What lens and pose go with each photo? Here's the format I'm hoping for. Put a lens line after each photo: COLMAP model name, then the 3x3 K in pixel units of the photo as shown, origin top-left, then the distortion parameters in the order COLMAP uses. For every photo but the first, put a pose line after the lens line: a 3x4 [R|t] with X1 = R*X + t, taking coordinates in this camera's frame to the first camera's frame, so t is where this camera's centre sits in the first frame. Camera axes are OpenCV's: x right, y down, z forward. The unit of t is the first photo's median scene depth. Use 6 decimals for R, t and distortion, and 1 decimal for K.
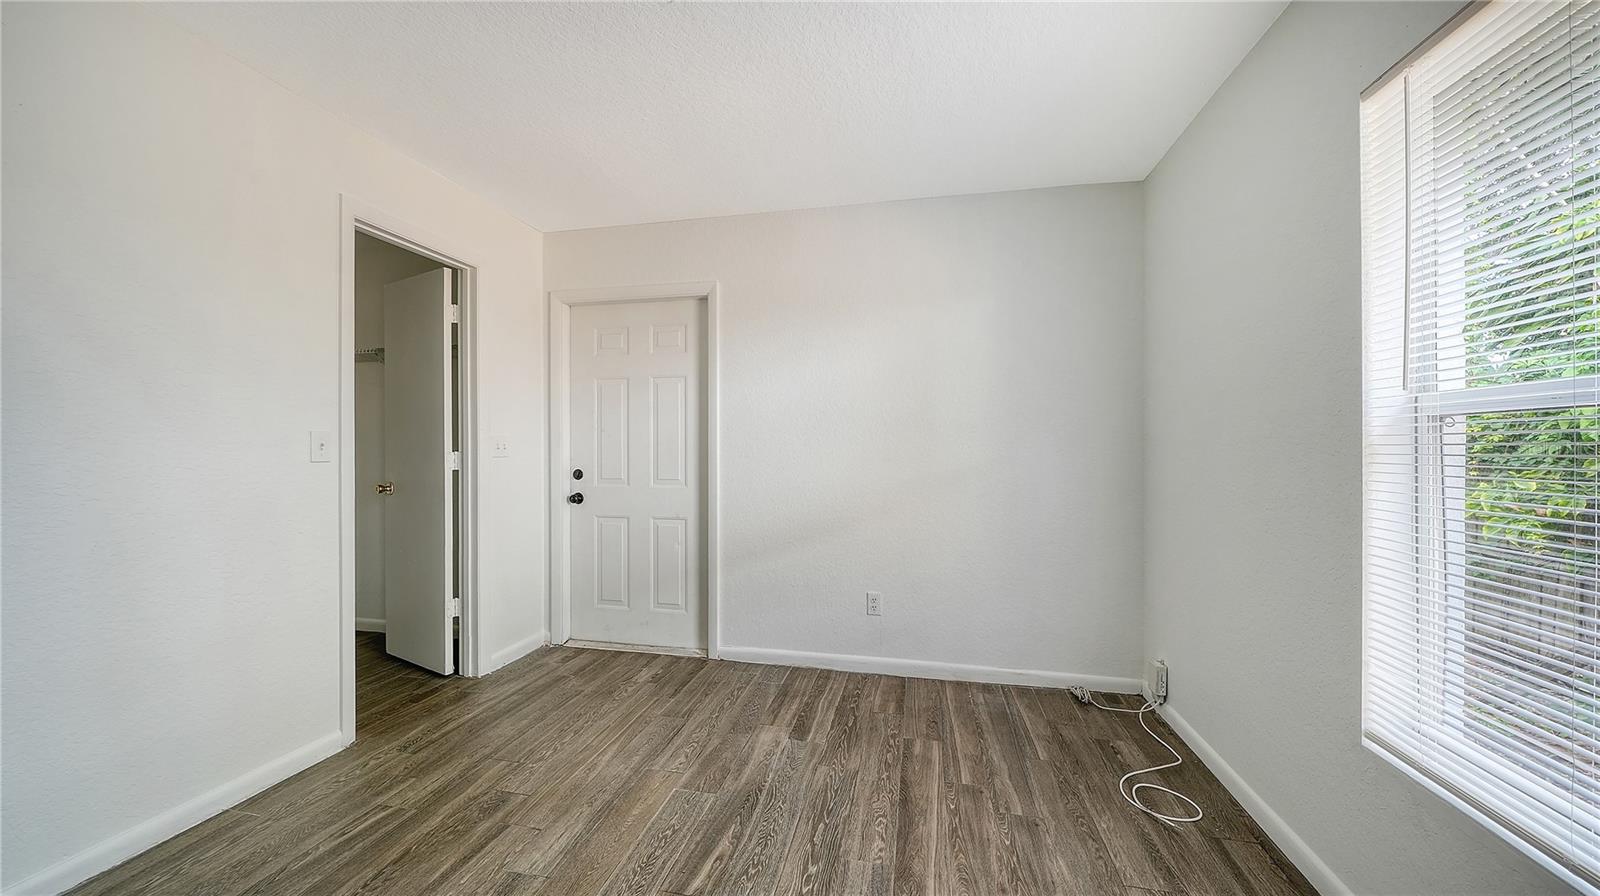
lens RADIAL K [[562.8, 0, 801.9], [0, 562.8, 442.6], [0, 0, 1]] dist [-0.001974, -0.000444]
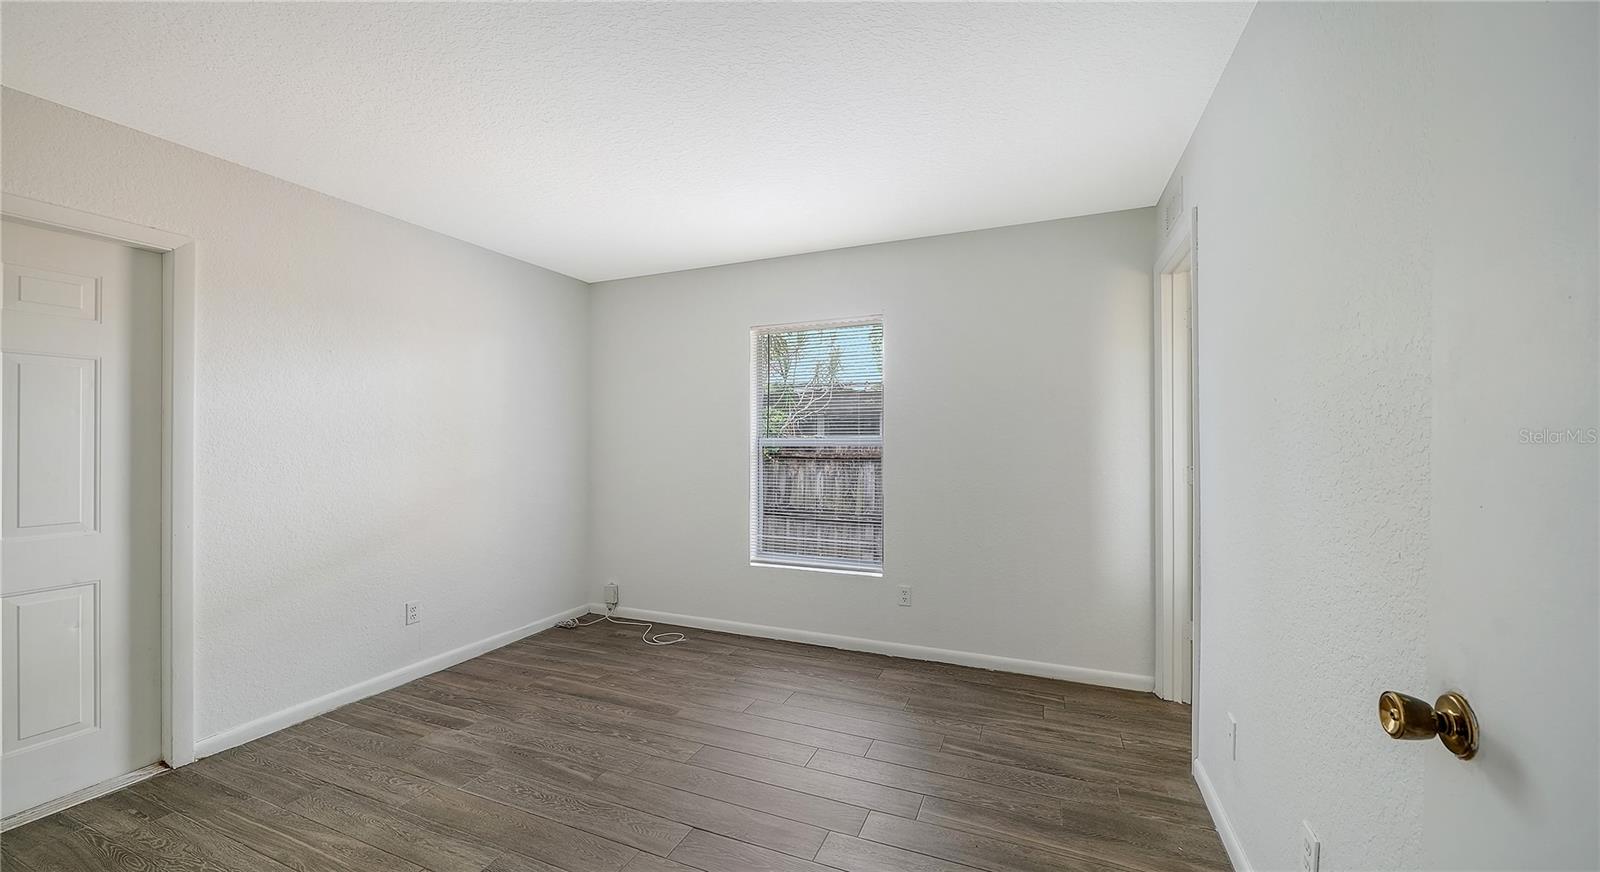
lens RADIAL K [[633.4, 0, 793.7], [0, 633.4, 439.7], [0, 0, 1]] dist [-0.003827, -0.000328]
pose [[0.182330, -0.004326, 0.983228, -1.017813], [0.000504, 0.999991, 0.004306, -0.036962], [-0.983237, -0.000290, 0.182331, 0.128644]]
